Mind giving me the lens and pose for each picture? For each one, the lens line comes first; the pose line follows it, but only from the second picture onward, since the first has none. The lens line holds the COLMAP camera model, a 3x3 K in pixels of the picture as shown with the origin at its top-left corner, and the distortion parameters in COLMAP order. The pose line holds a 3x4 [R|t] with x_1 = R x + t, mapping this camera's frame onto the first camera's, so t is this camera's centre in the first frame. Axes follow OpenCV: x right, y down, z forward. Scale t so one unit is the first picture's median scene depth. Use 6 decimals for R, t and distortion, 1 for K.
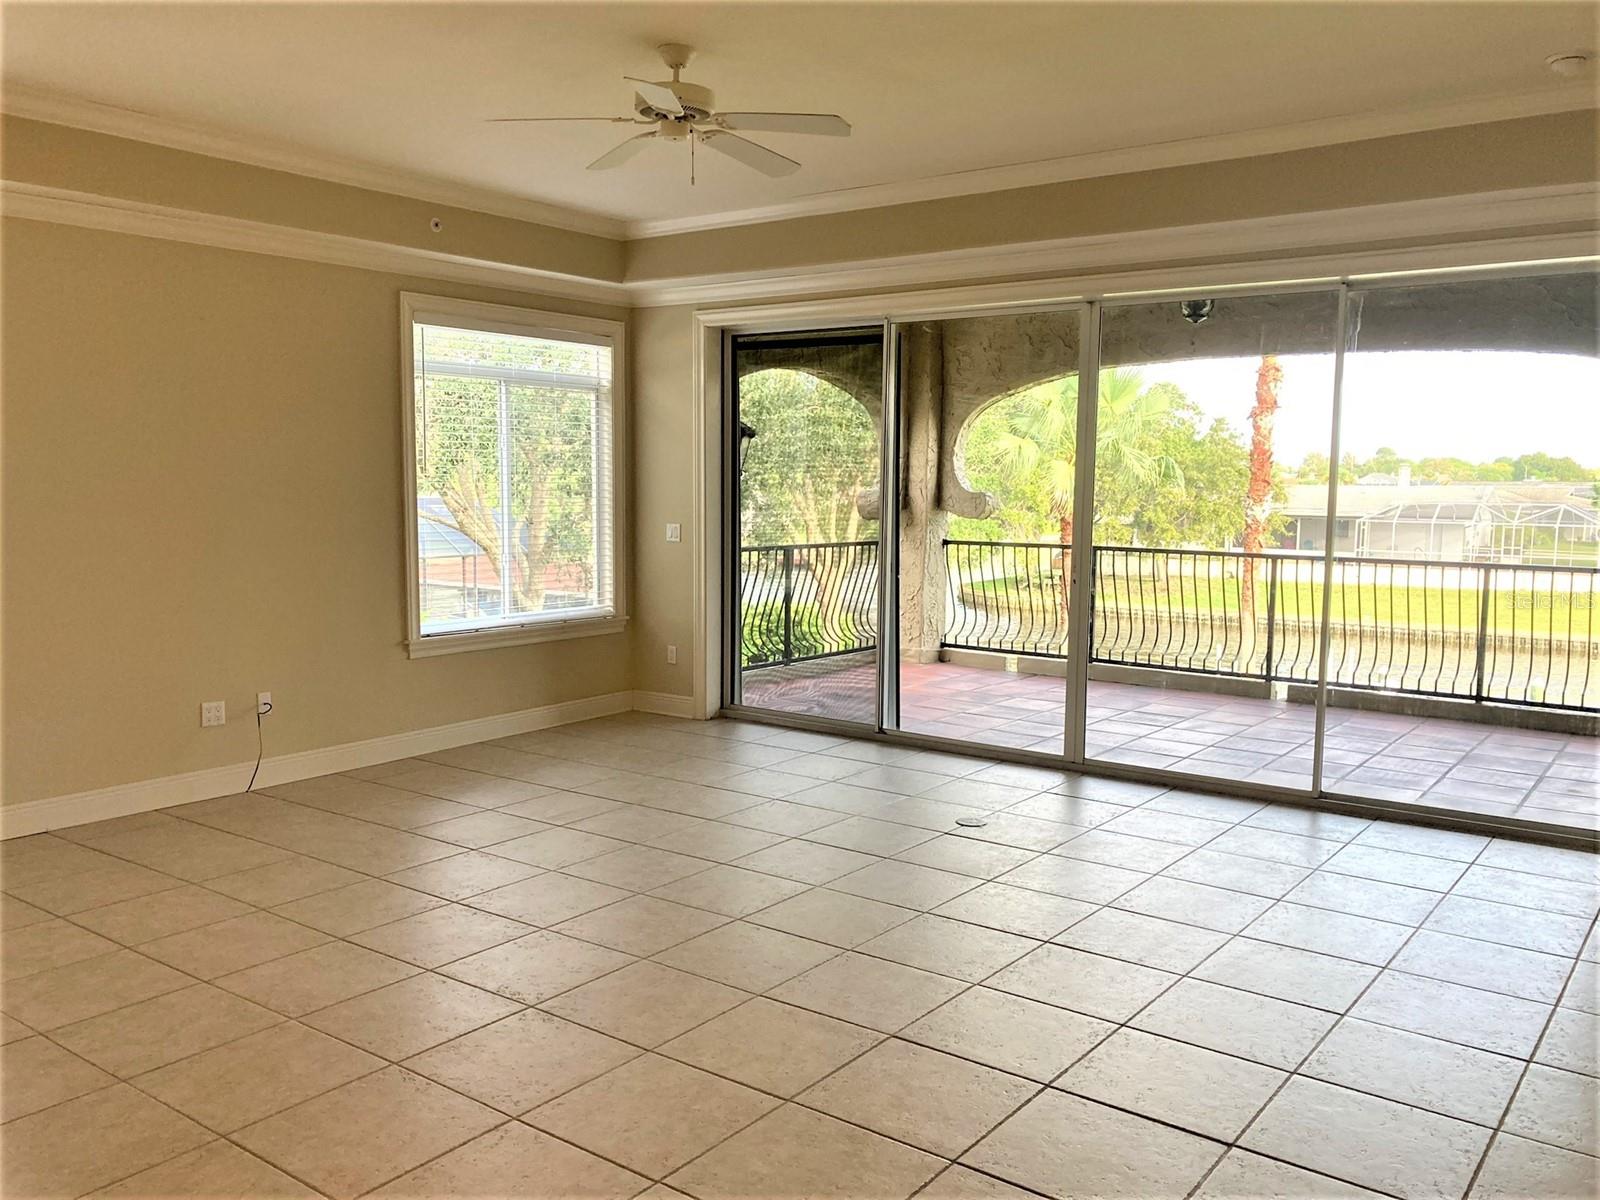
lens RADIAL K [[1304.0, 0, 800.0], [0, 1304.0, 600.0], [0, 0, 1]] dist [-0.004066, -0.002803]
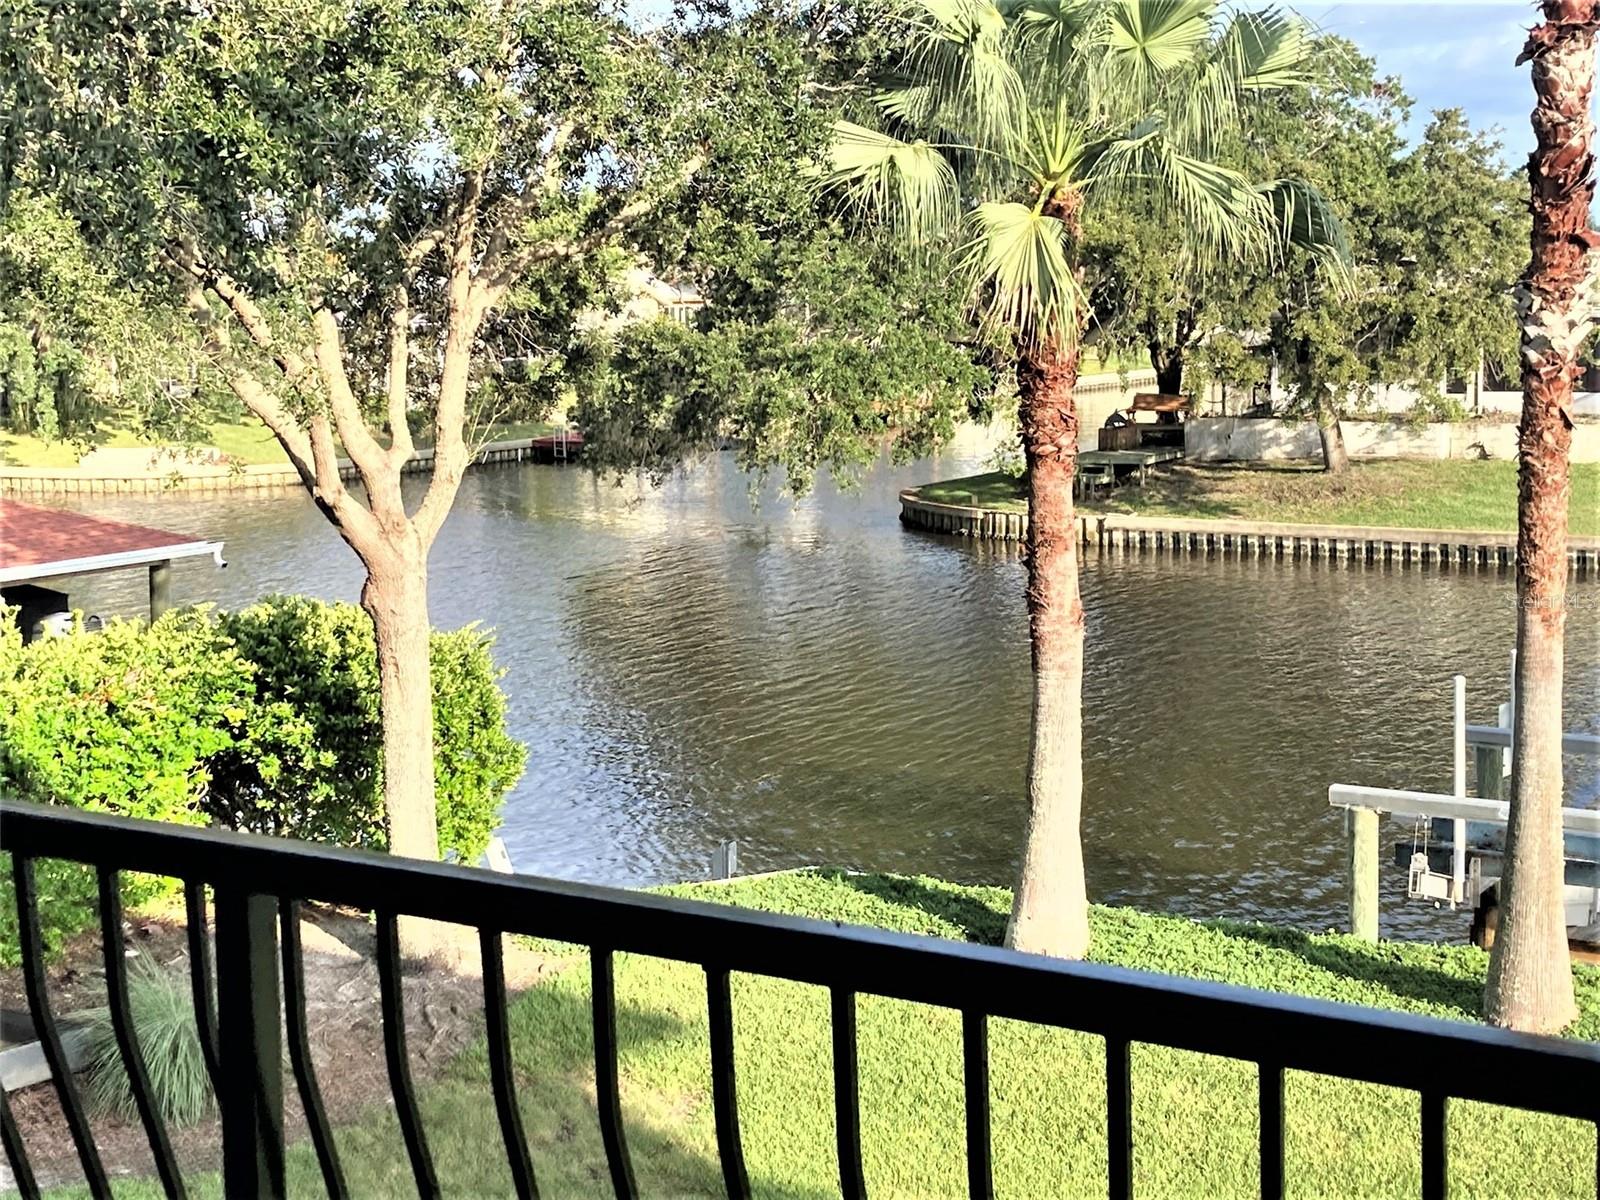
lens RADIAL K [[2578.0, 0, 800.0], [0, 2578.0, 600.0], [0, 0, 1]] dist [-0.041318, 0.003929]
pose [[0.997632, -0.034298, 0.059618, 0.036915], [0.032071, 0.998766, 0.037929, -0.009912], [-0.060845, -0.035928, 0.997500, 0.111759]]
